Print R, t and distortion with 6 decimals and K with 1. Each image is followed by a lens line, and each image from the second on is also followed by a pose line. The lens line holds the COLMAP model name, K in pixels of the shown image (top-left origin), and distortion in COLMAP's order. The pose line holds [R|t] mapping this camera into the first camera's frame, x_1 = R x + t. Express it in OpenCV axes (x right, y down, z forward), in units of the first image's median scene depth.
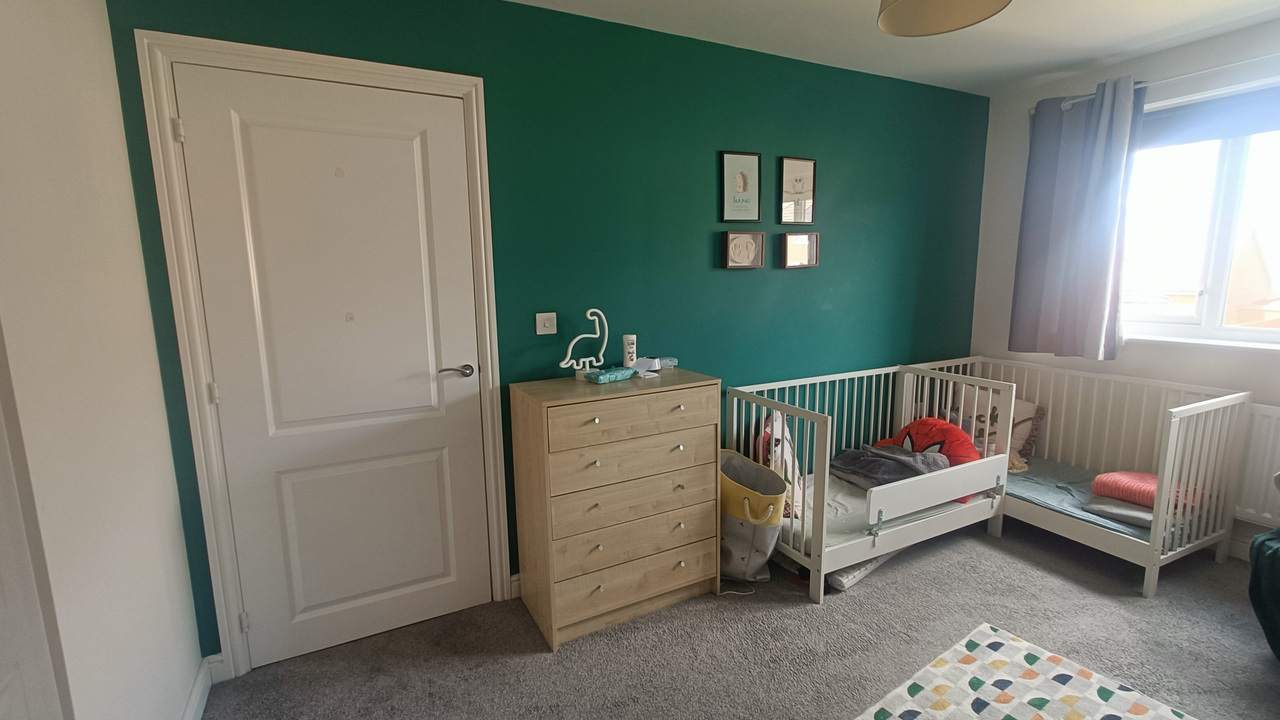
lens RADIAL K [[573.2, 0, 637.4], [0, 573.2, 361.4], [0, 0, 1]] dist [-0.000879, 0.000609]
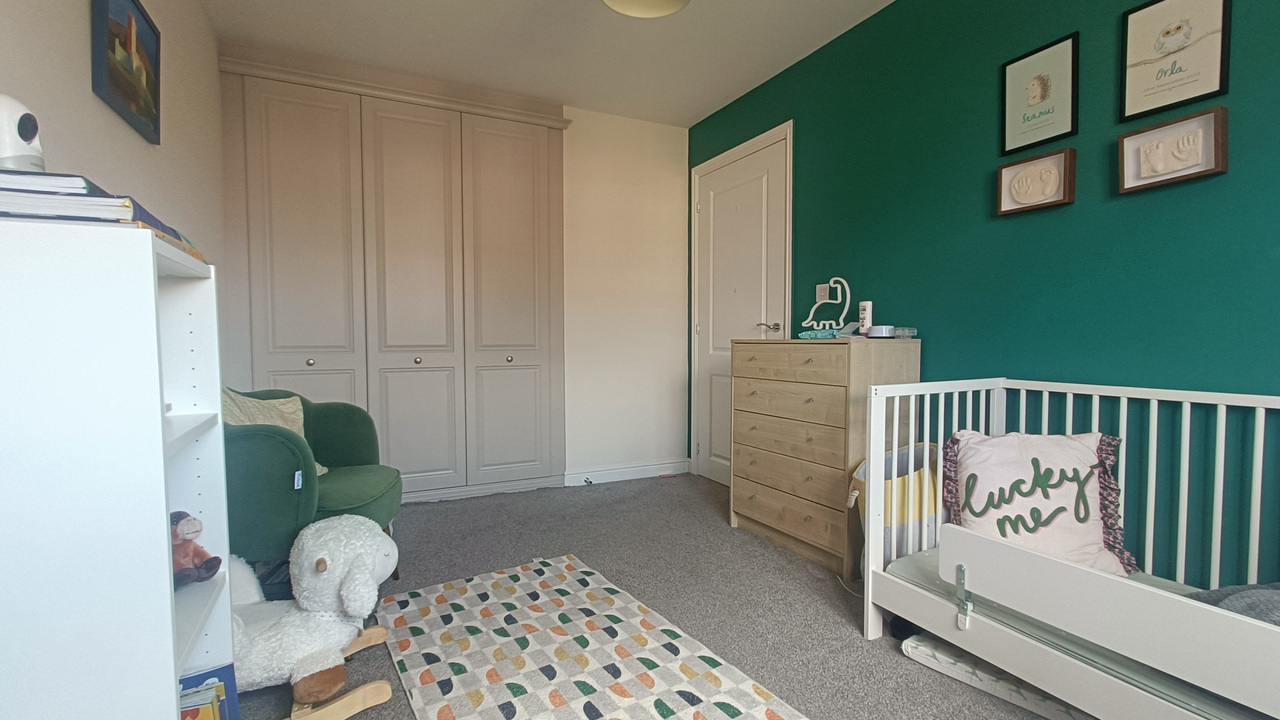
lens RADIAL K [[573.2, 0, 636.5], [0, 573.2, 358.9], [0, 0, 1]] dist [-0.000879, 0.000609]
pose [[-0.024649, 0.055674, -0.998145, 1.065278], [-0.153428, 0.986408, 0.058808, 0.060059], [0.987852, 0.154593, -0.015772, 0.657396]]
